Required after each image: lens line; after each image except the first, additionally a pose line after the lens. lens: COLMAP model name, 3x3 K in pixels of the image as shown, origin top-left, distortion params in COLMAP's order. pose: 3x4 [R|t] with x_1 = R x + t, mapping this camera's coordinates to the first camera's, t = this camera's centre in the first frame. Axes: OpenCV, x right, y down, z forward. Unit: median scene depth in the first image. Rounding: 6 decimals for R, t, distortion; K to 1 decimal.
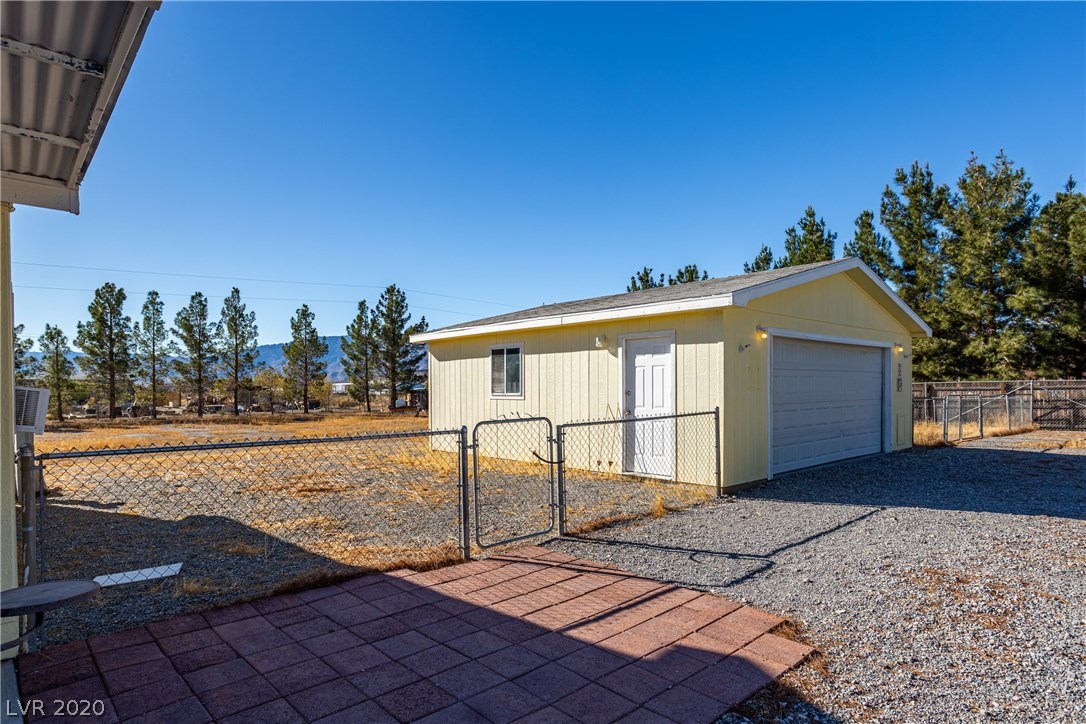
lens RADIAL K [[599.3, 0, 541.9], [0, 599.3, 395.2], [0, 0, 1]] dist [-0.007684, -0.000903]
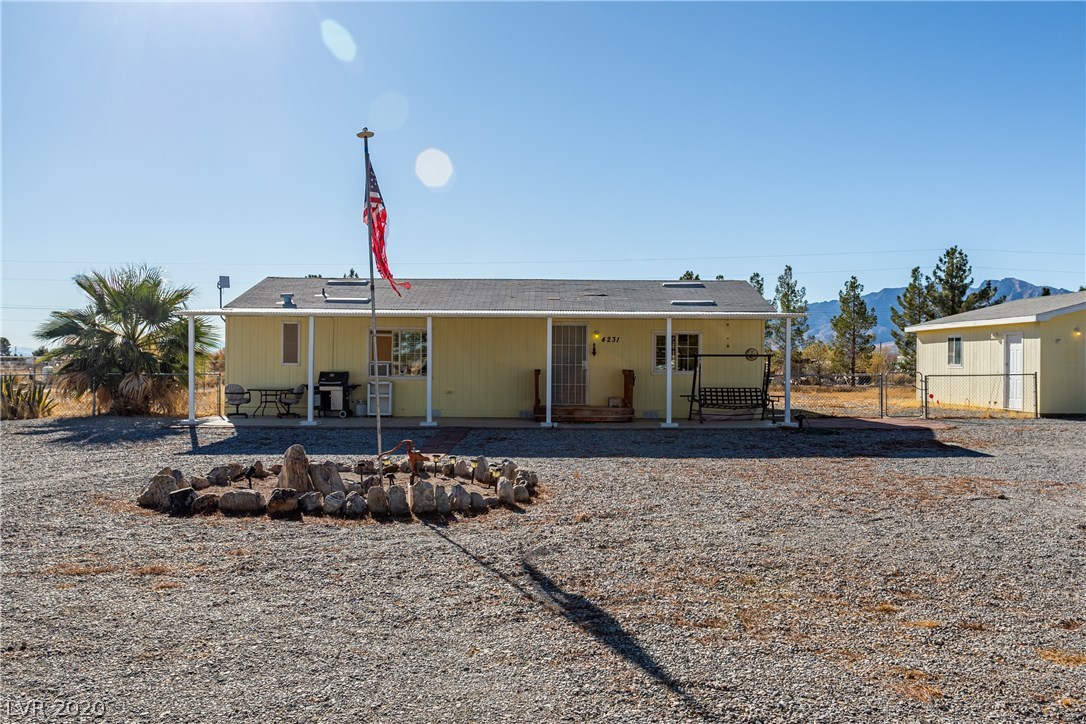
lens RADIAL K [[815.4, 0, 542.5], [0, 815.4, 363.6], [0, 0, 1]] dist [0.001185, 0.000585]
pose [[0.729274, 0.013129, -0.684096, 0.151089], [-0.019979, 0.999798, -0.002110, 0.005010], [0.683930, 0.015207, 0.729389, -0.328536]]
